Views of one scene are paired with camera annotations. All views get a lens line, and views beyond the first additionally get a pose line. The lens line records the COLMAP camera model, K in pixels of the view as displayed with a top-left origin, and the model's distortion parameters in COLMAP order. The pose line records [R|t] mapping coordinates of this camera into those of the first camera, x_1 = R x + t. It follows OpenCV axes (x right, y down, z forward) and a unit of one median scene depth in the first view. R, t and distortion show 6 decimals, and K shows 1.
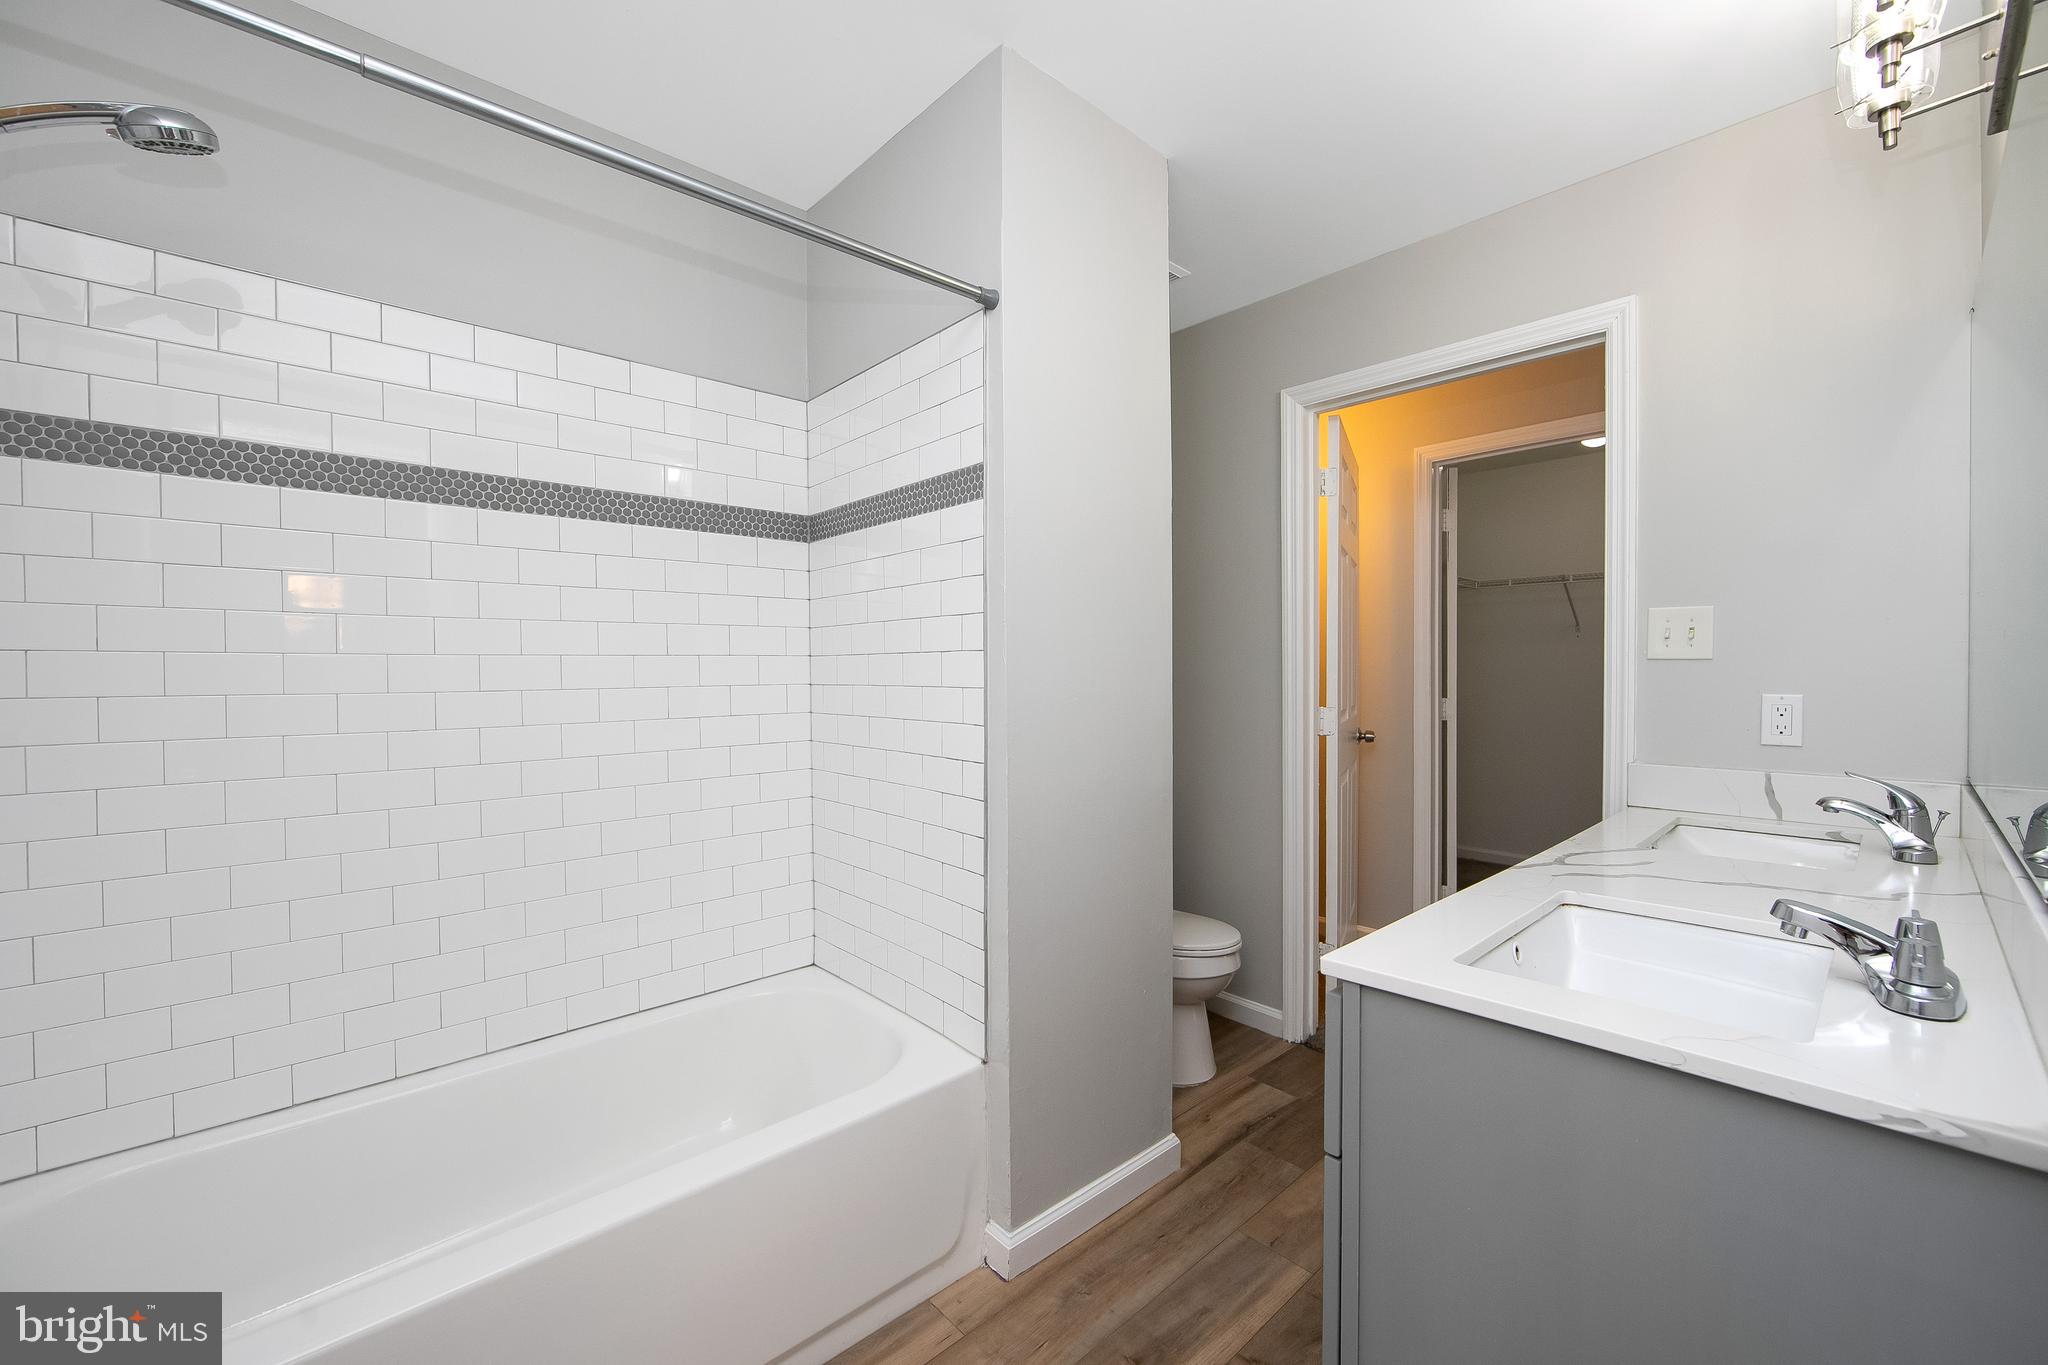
lens RADIAL K [[812.3, 0, 1025.5], [0, 812.3, 684.5], [0, 0, 1]] dist [-0.008969, 0.001051]
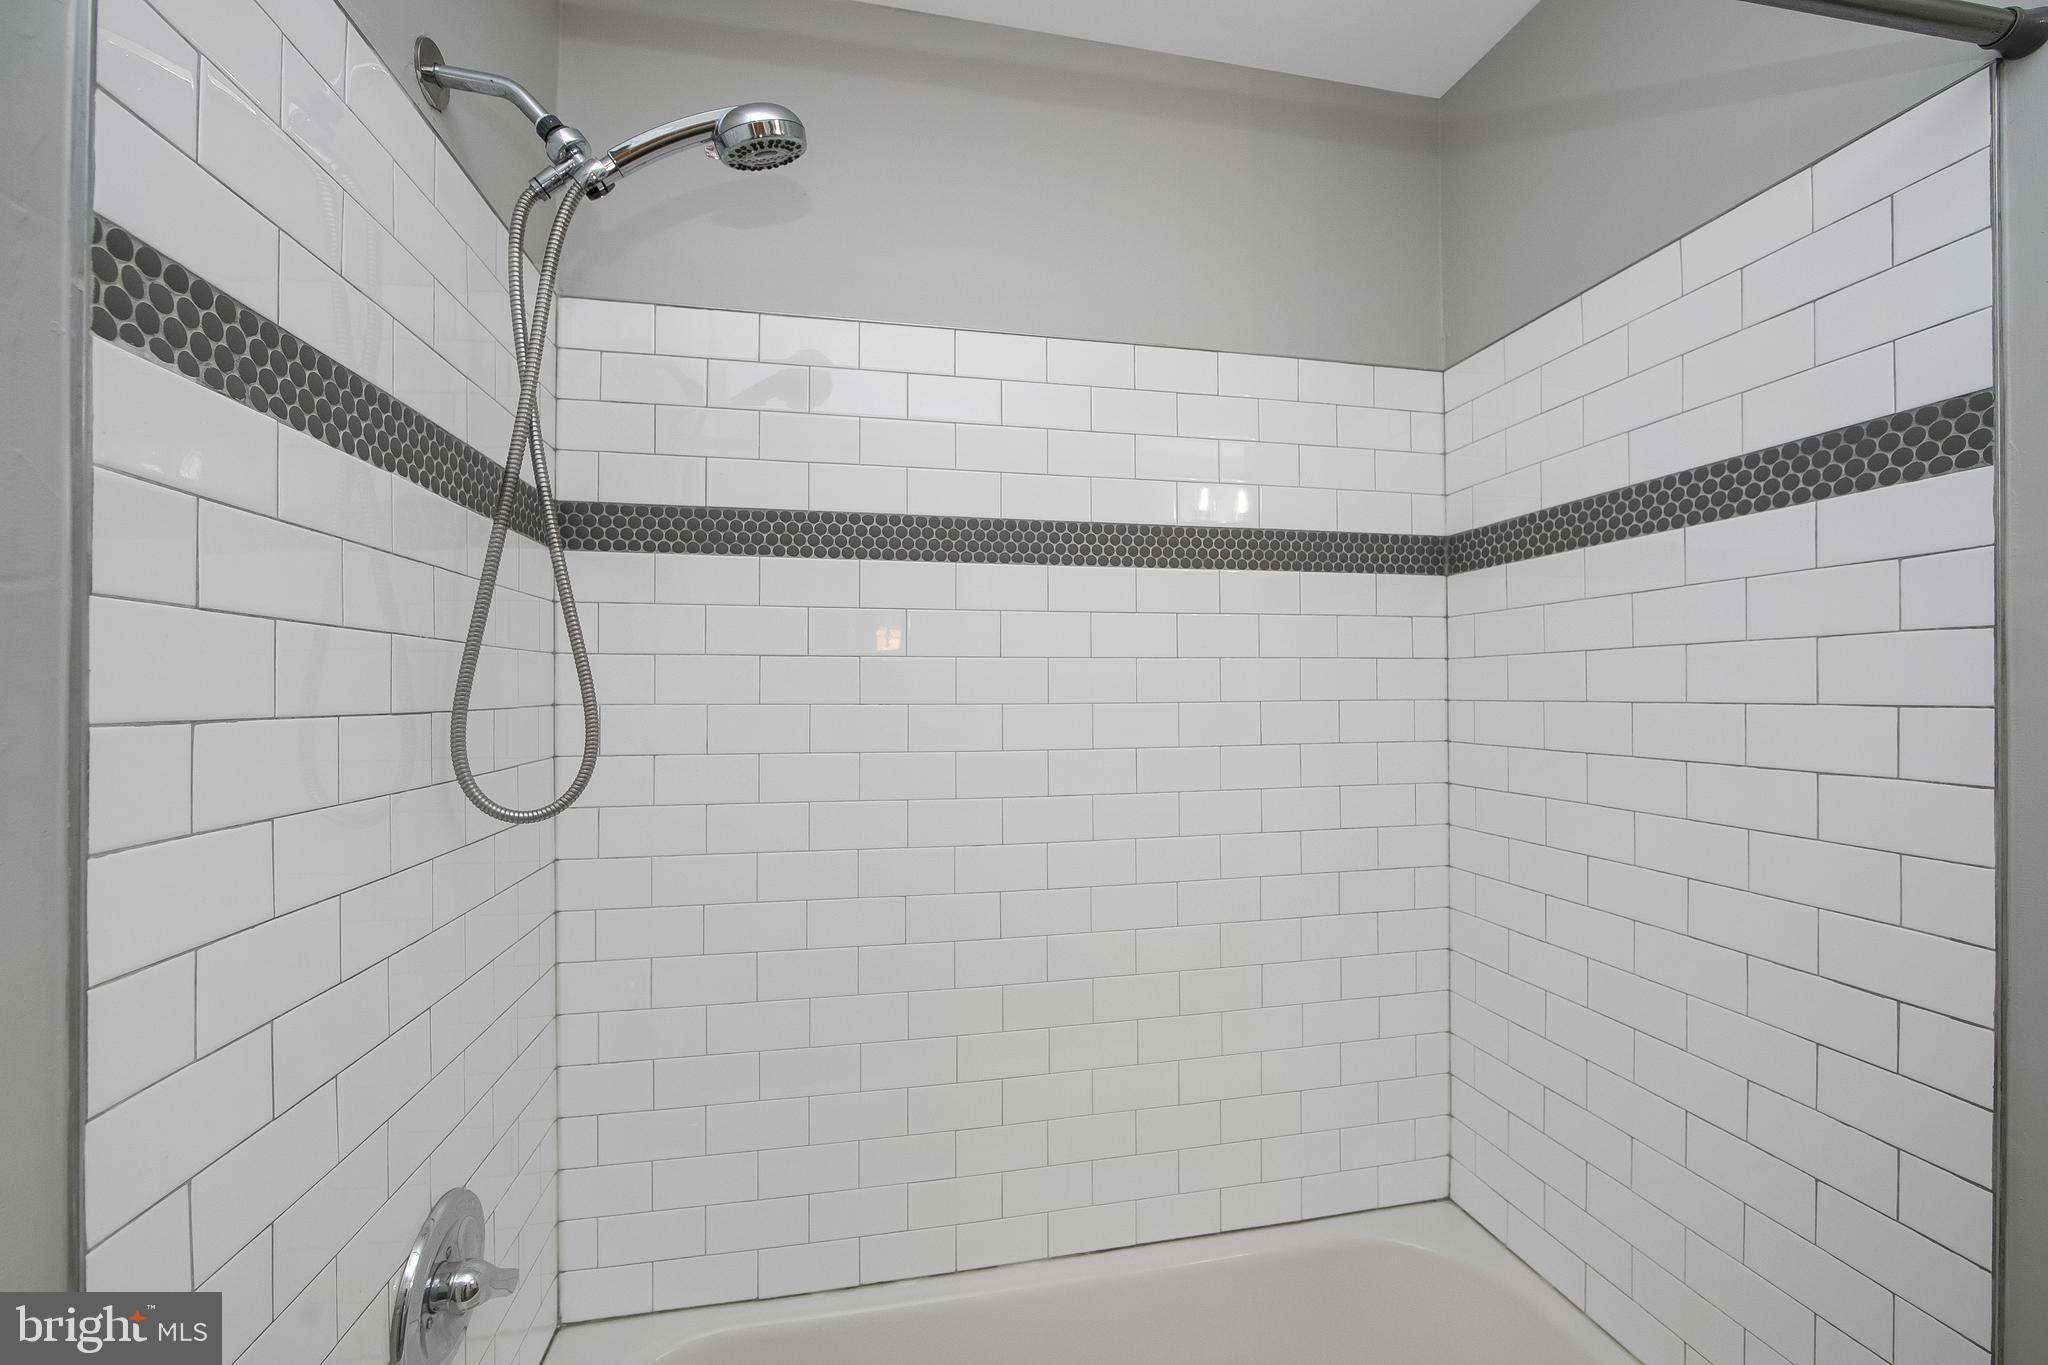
lens RADIAL K [[812.3, 0, 1025.5], [0, 812.3, 684.5], [0, 0, 1]] dist [-0.008969, 0.001051]
pose [[0.855733, -0.000569, -0.517417, -0.248048], [-0.012648, 0.999678, -0.022018, -0.072377], [0.517262, 0.025386, 0.855450, 0.269949]]
